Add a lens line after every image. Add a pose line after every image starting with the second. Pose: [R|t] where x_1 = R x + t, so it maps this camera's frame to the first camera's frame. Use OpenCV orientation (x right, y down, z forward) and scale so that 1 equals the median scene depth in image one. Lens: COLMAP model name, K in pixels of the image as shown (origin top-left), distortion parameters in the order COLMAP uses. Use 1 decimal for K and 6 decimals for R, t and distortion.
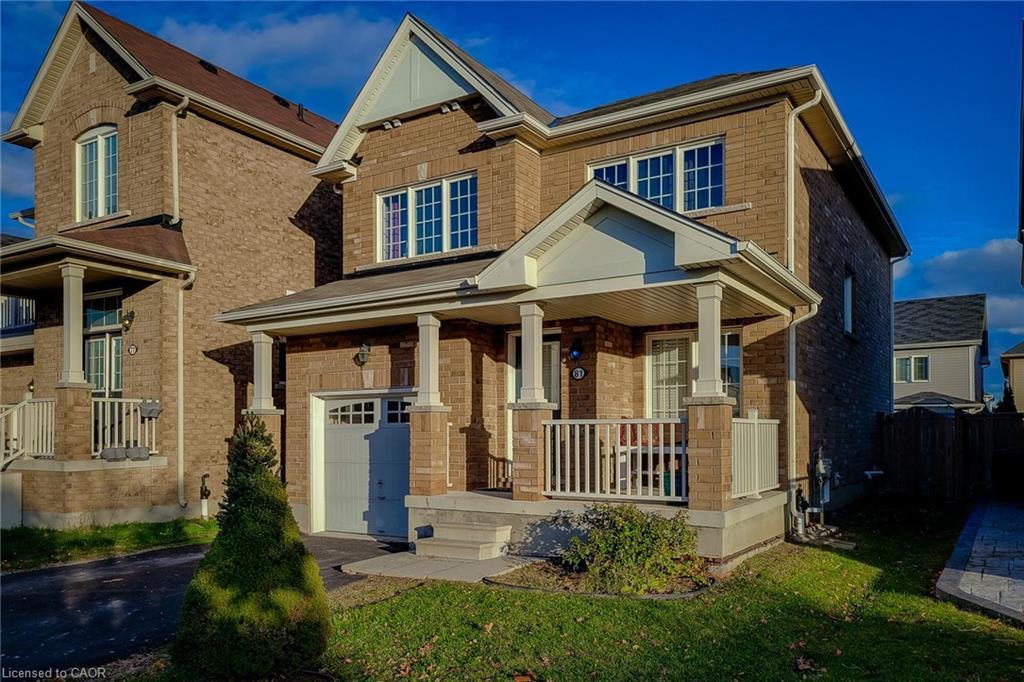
lens RADIAL K [[790.1, 0, 515.7], [0, 790.1, 434.2], [0, 0, 1]] dist [0.046011, 0.004023]
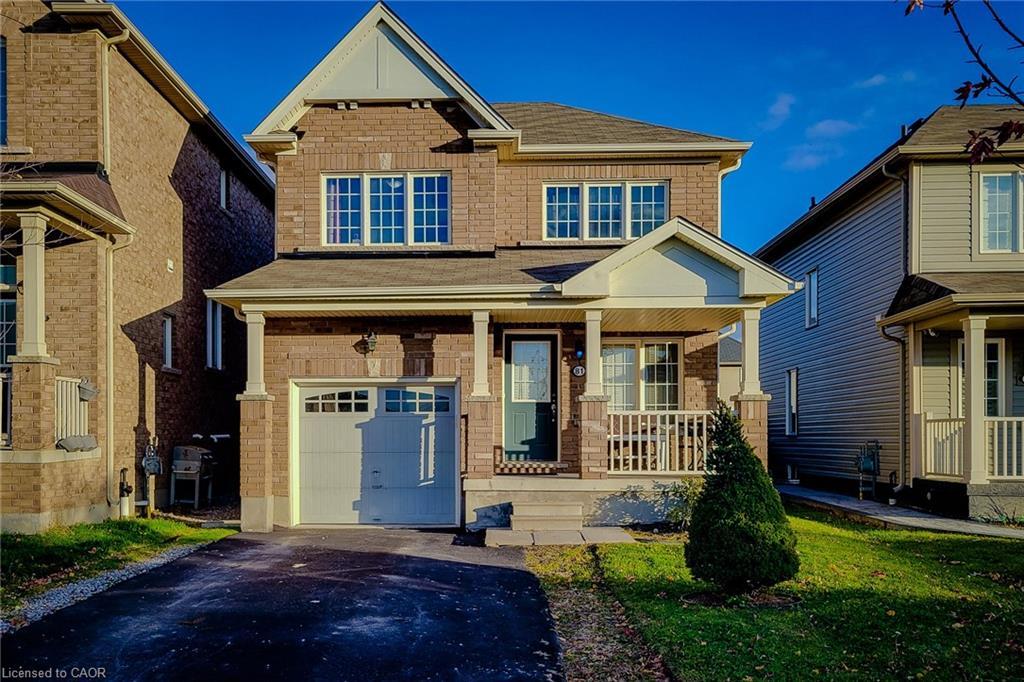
lens RADIAL K [[910.2, 0, 473.1], [0, 910.2, 444.4], [0, 0, 1]] dist [0.052081, -0.003371]
pose [[0.862981, -0.000853, 0.505236, -0.638090], [-0.003618, 0.999962, 0.007868, 0.017398], [-0.505224, -0.008618, 0.862945, -0.055255]]
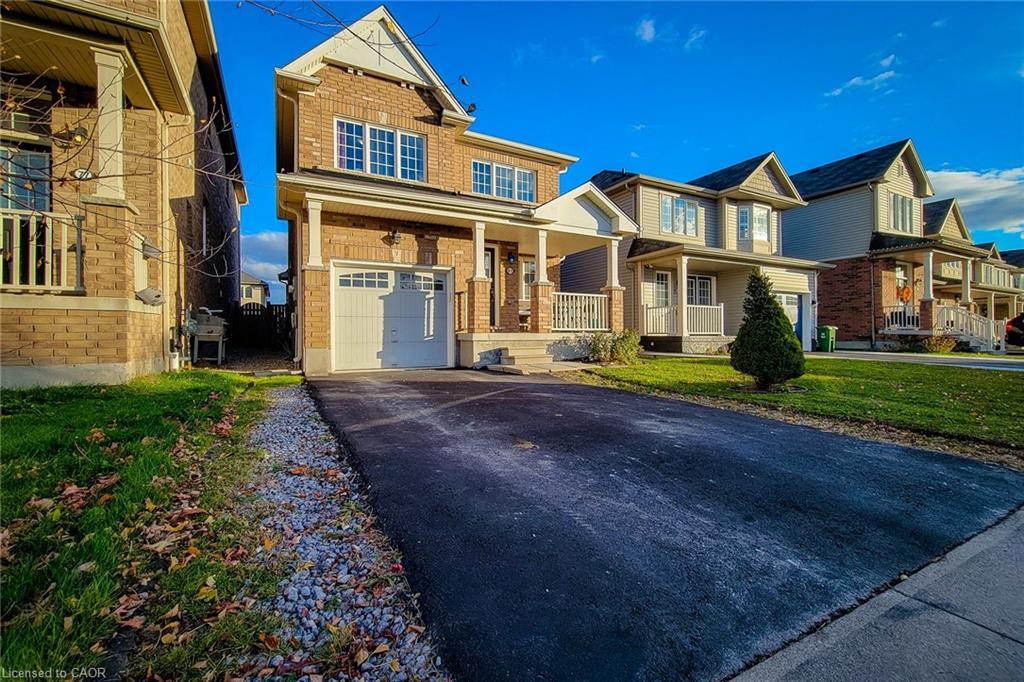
lens RADIAL K [[433.5, 0, 515.8], [0, 433.5, 341.1], [0, 0, 1]] dist [0.001750, 0.000396]
pose [[0.482456, -0.010225, 0.875860, -0.734748], [0.001678, 0.999941, 0.010749, 0.071151], [-0.875918, -0.003716, 0.482445, 0.428740]]
